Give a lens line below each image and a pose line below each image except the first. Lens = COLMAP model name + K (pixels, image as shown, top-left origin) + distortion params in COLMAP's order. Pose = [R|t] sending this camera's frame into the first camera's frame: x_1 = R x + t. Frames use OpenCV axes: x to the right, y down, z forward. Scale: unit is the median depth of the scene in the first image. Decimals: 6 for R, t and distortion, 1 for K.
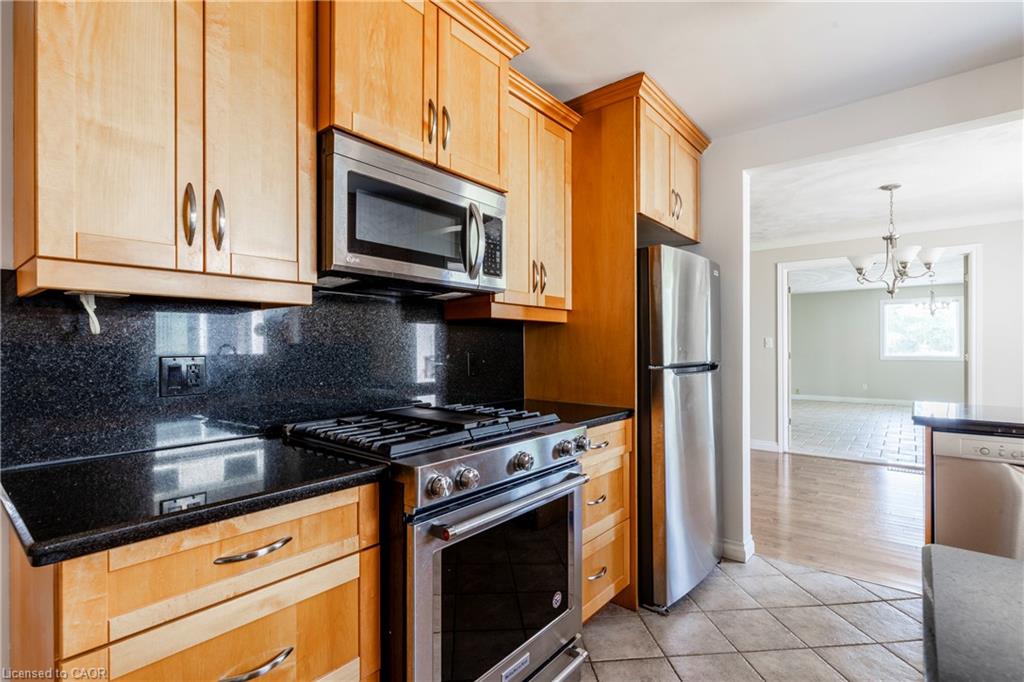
lens RADIAL K [[490.5, 0, 514.1], [0, 490.5, 344.4], [0, 0, 1]] dist [-0.001508, -0.000085]
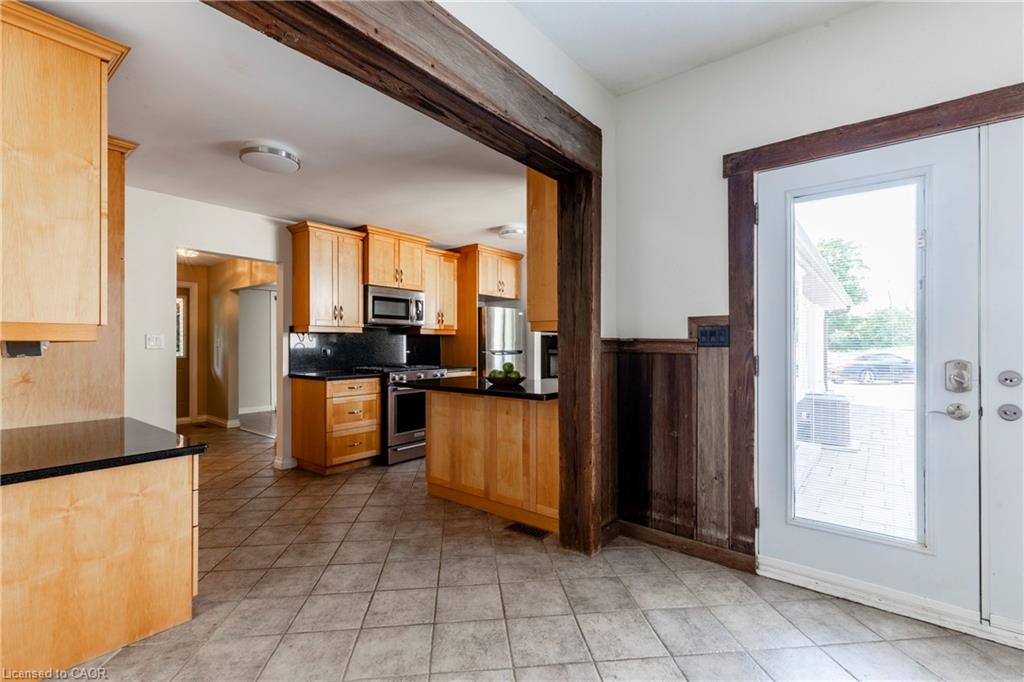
lens RADIAL K [[466.3, 0, 505.7], [0, 466.3, 343.0], [0, 0, 1]] dist [0.009909, 0.000197]
pose [[0.999954, 0.000186, -0.009589, 0.564688], [-0.000150, 0.999993, 0.003688, -0.015351], [0.009589, -0.003686, 0.999947, -2.026775]]
